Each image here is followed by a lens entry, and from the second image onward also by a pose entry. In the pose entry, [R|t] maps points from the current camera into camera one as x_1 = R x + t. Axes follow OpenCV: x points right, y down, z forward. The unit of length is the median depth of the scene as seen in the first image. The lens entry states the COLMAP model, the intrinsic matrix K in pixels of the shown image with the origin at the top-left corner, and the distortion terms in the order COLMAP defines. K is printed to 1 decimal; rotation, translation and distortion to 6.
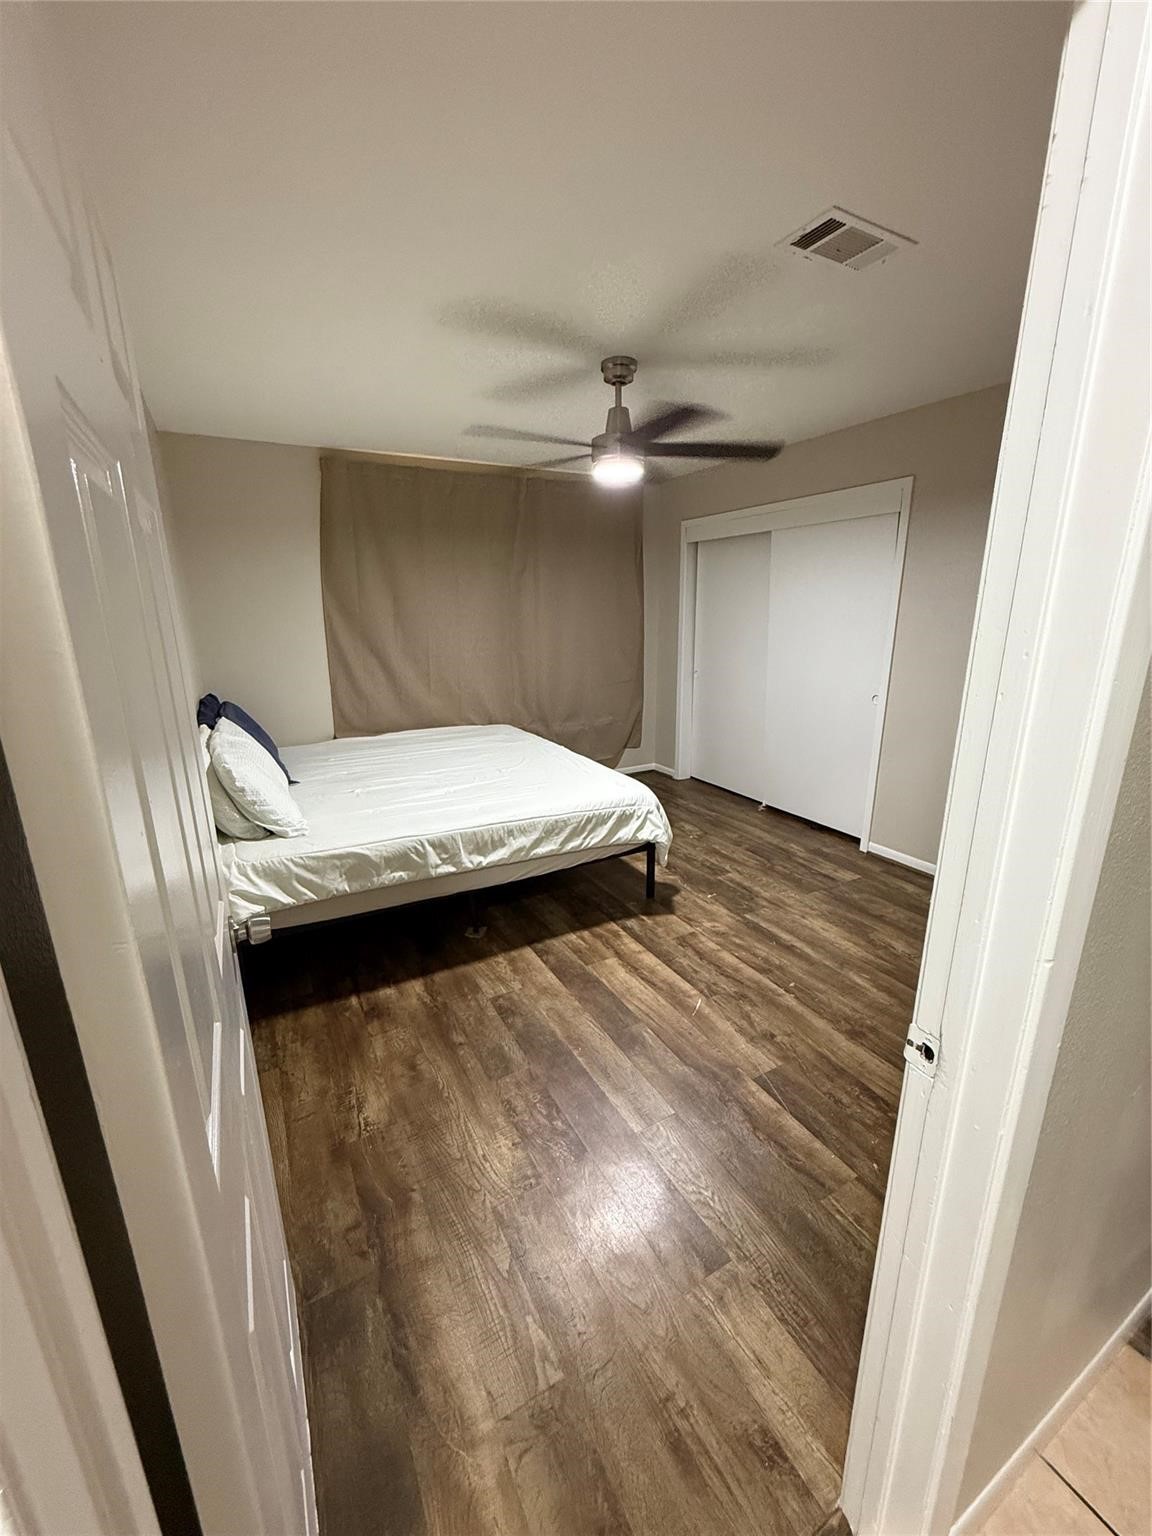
lens RADIAL K [[614.0, 0, 577.7], [0, 614.0, 765.5], [0, 0, 1]] dist [0.000104, 0.000583]
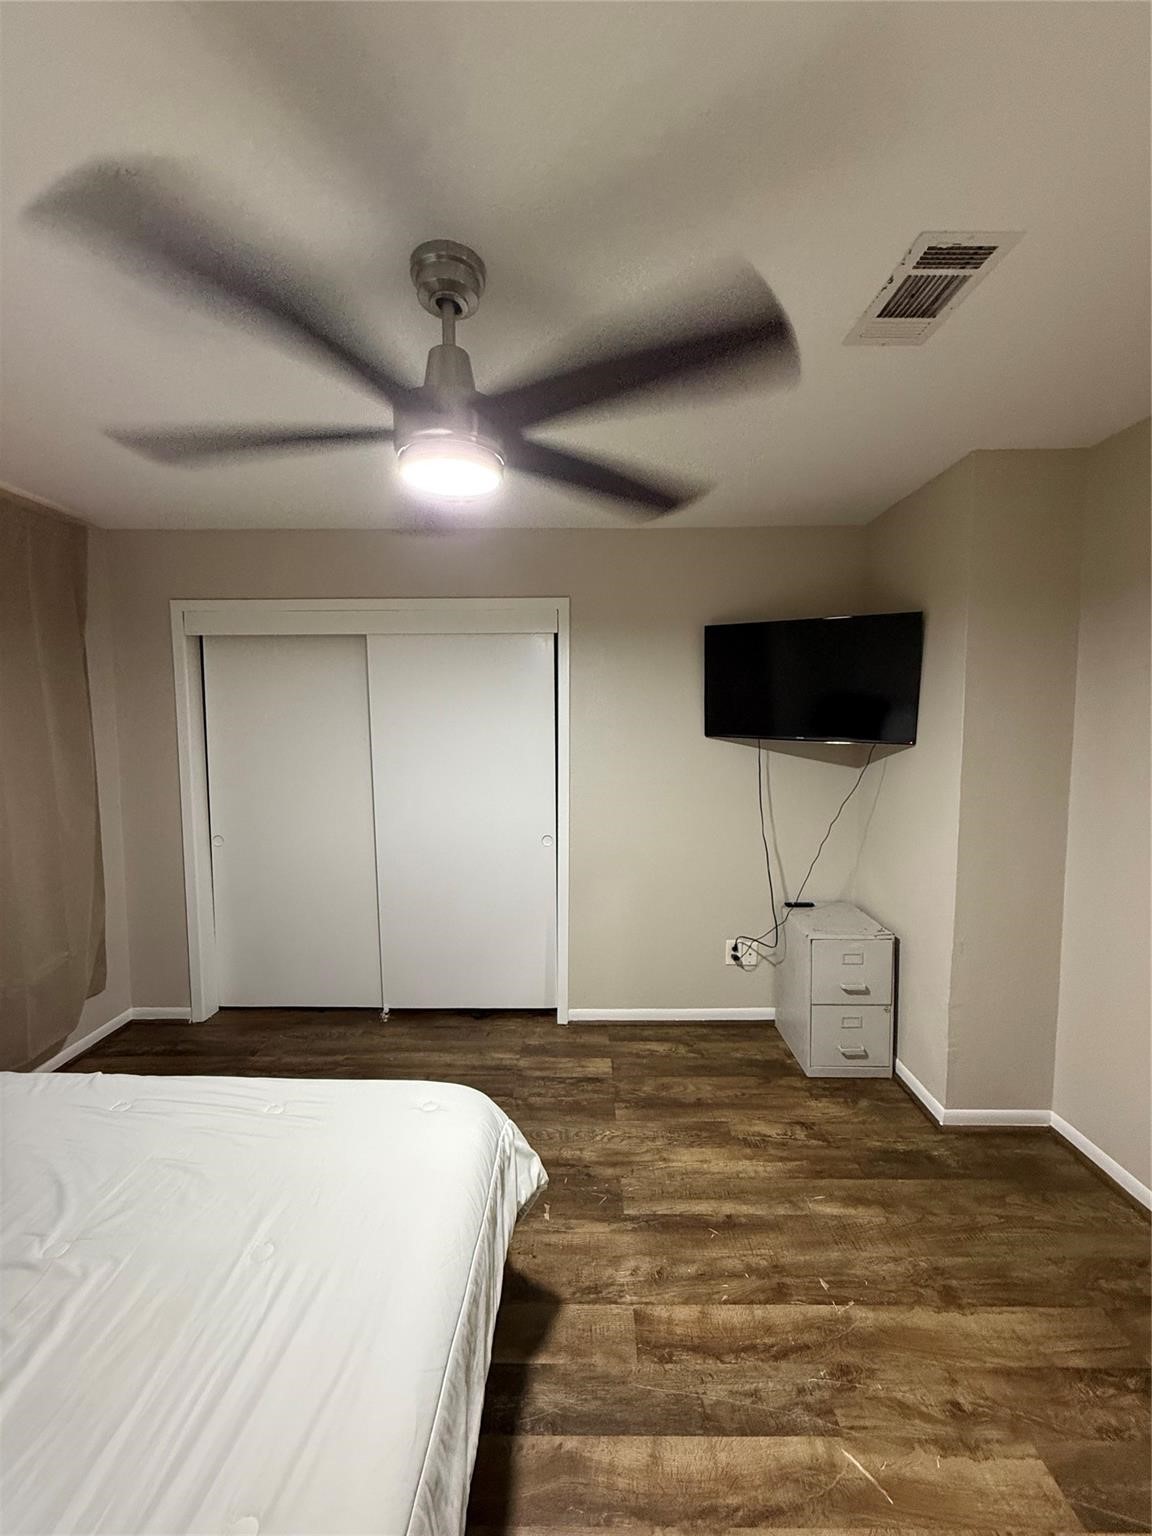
lens RADIAL K [[614.0, 0, 577.7], [0, 614.0, 765.5], [0, 0, 1]] dist [0.000104, 0.000583]
pose [[0.488671, -0.056702, 0.870624, -0.280980], [0.219253, 0.973844, -0.059640, -0.181069], [-0.844469, 0.220031, 0.488321, 0.636346]]
